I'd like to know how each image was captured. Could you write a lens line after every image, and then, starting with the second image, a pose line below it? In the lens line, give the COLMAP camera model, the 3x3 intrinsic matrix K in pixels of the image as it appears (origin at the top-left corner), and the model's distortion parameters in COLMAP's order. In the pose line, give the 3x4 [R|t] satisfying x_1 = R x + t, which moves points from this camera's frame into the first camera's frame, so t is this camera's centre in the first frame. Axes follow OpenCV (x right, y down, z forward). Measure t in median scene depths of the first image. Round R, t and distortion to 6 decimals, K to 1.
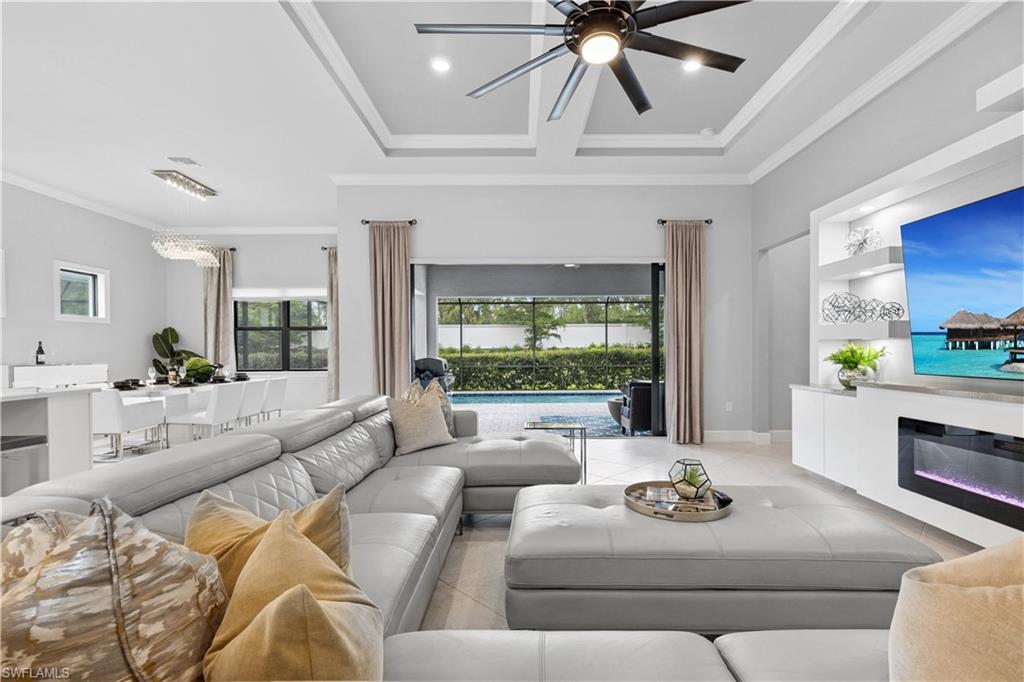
lens RADIAL K [[461.1, 0, 522.0], [0, 461.1, 353.1], [0, 0, 1]] dist [0.004018, -0.001099]
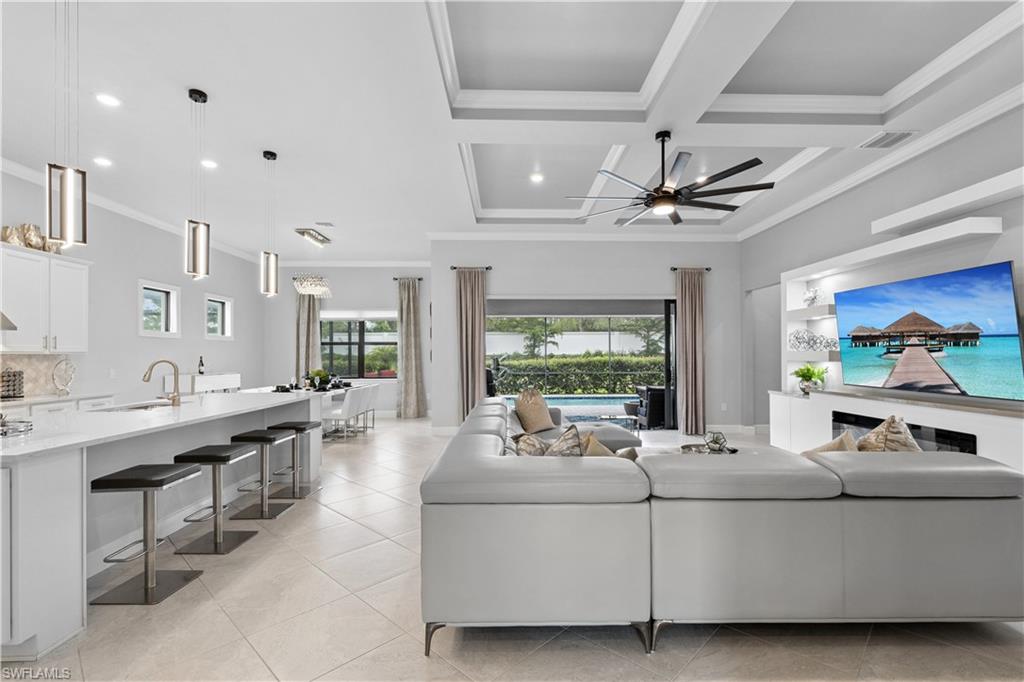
lens RADIAL K [[461.1, 0, 518.1], [0, 461.1, 347.8], [0, 0, 1]] dist [0.004018, -0.001099]
pose [[0.999701, 0.004142, 0.024089, -0.179761], [-0.003647, 0.999783, -0.020527, -0.025716], [-0.024169, 0.020433, 0.999499, -0.323963]]
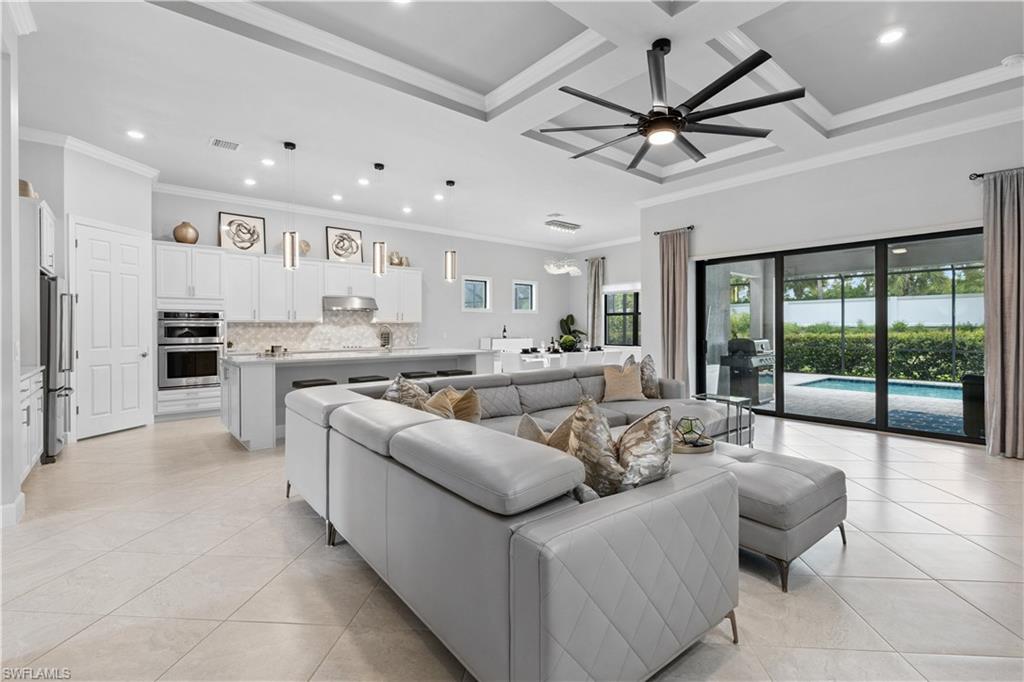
lens RADIAL K [[461.1, 0, 525.5], [0, 461.1, 328.3], [0, 0, 1]] dist [0.004018, -0.001099]
pose [[0.646434, 0.004612, -0.762956, 0.402799], [-0.005948, 0.999982, 0.001005, -0.015887], [0.762947, 0.003888, 0.646450, -0.116431]]
